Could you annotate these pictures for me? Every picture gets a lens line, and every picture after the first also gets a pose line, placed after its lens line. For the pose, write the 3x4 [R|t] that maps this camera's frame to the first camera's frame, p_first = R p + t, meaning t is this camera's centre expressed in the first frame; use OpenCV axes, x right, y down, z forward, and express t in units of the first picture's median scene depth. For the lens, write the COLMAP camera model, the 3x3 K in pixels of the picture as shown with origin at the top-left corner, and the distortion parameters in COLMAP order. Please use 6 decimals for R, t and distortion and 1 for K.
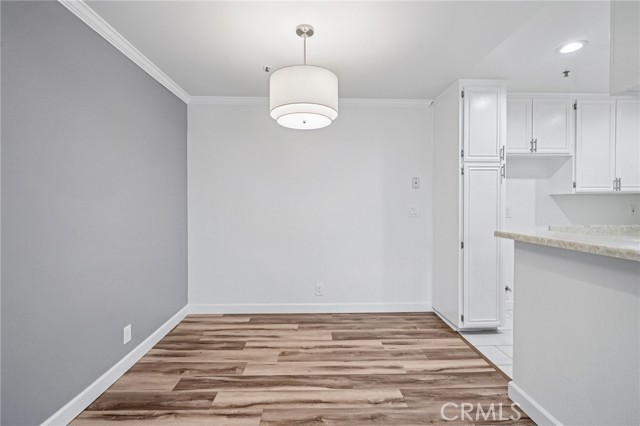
lens RADIAL K [[290.8, 0, 318.2], [0, 290.8, 209.6], [0, 0, 1]] dist [0.000155, -0.000043]
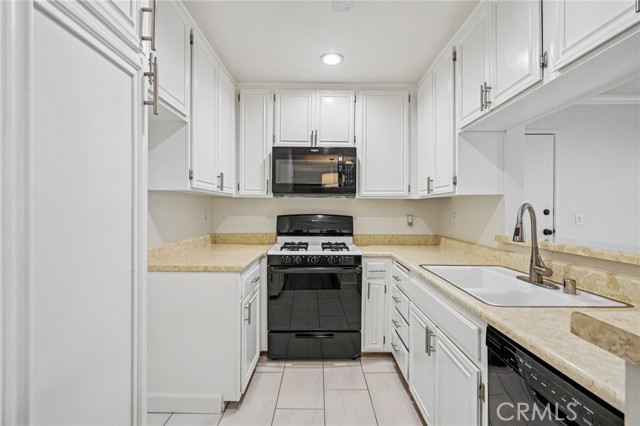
lens RADIAL K [[290.8, 0, 318.2], [0, 290.8, 209.6], [0, 0, 1]] dist [0.000155, -0.000043]
pose [[0.020858, 0.003061, 0.999778, 0.357926], [0.013651, 0.999901, -0.003346, -0.014549], [-0.999689, 0.013718, 0.020814, 0.821539]]
